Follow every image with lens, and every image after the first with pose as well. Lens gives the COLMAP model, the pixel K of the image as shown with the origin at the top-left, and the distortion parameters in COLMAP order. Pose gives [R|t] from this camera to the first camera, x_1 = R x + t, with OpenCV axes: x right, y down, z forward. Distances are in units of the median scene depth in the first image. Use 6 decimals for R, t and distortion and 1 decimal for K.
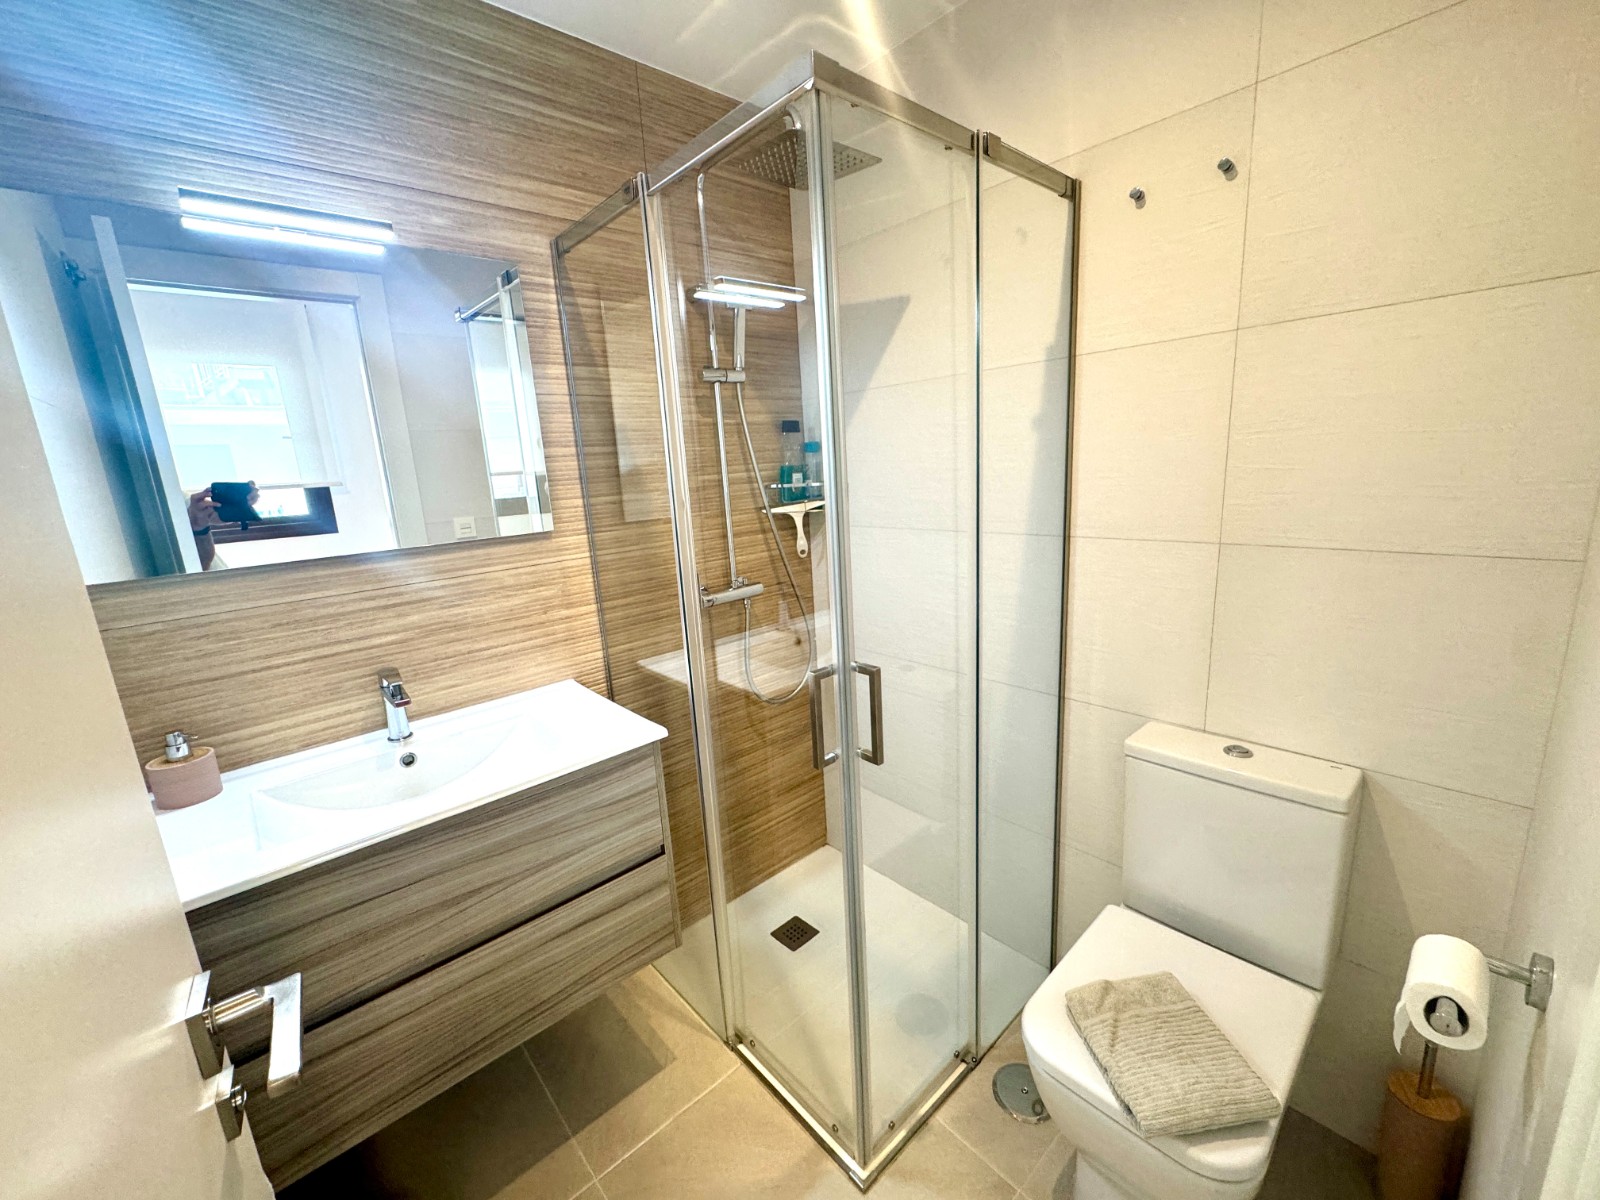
lens RADIAL K [[642.2, 0, 800.0], [0, 642.2, 600.0], [0, 0, 1]] dist [-0.002947, -0.000057]
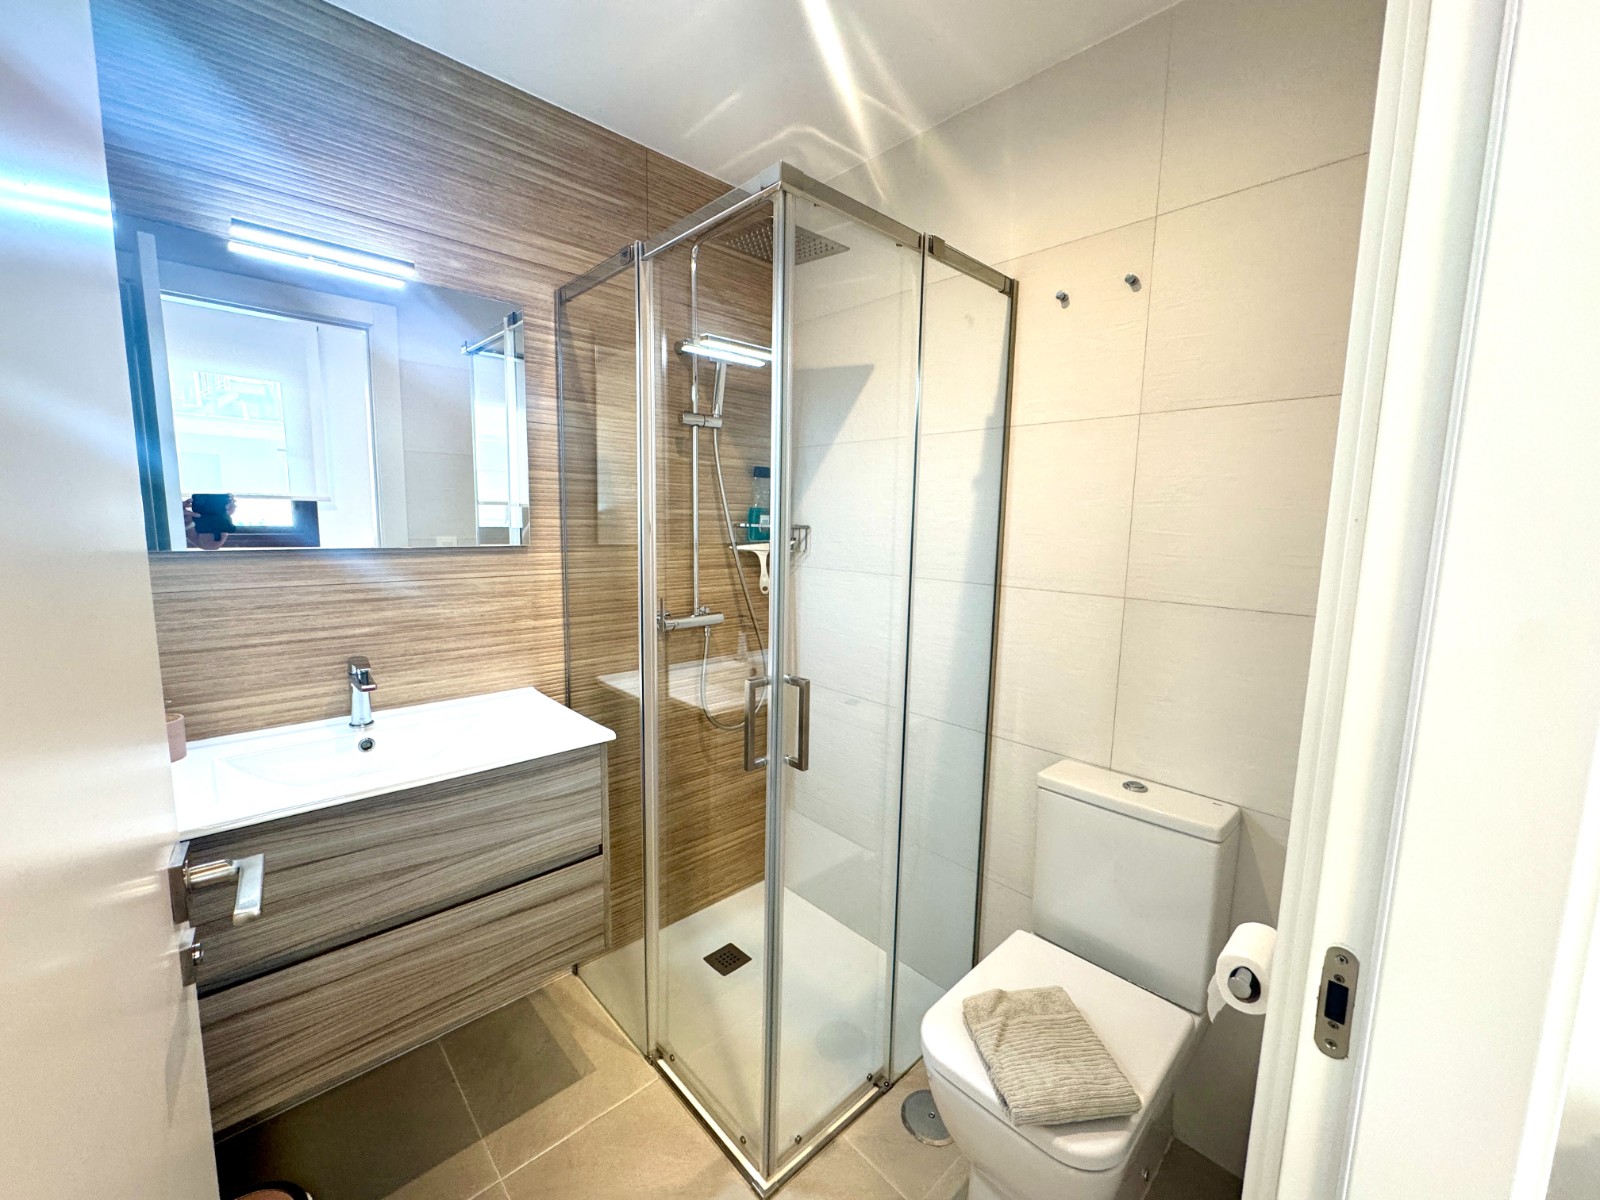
lens RADIAL K [[642.2, 0, 800.0], [0, 642.2, 600.0], [0, 0, 1]] dist [-0.002947, -0.000057]
pose [[0.996845, 0.074388, 0.027687, 0.049251], [-0.071679, 0.993493, -0.088509, 0.048997], [-0.034091, 0.086245, 0.995691, -0.088126]]
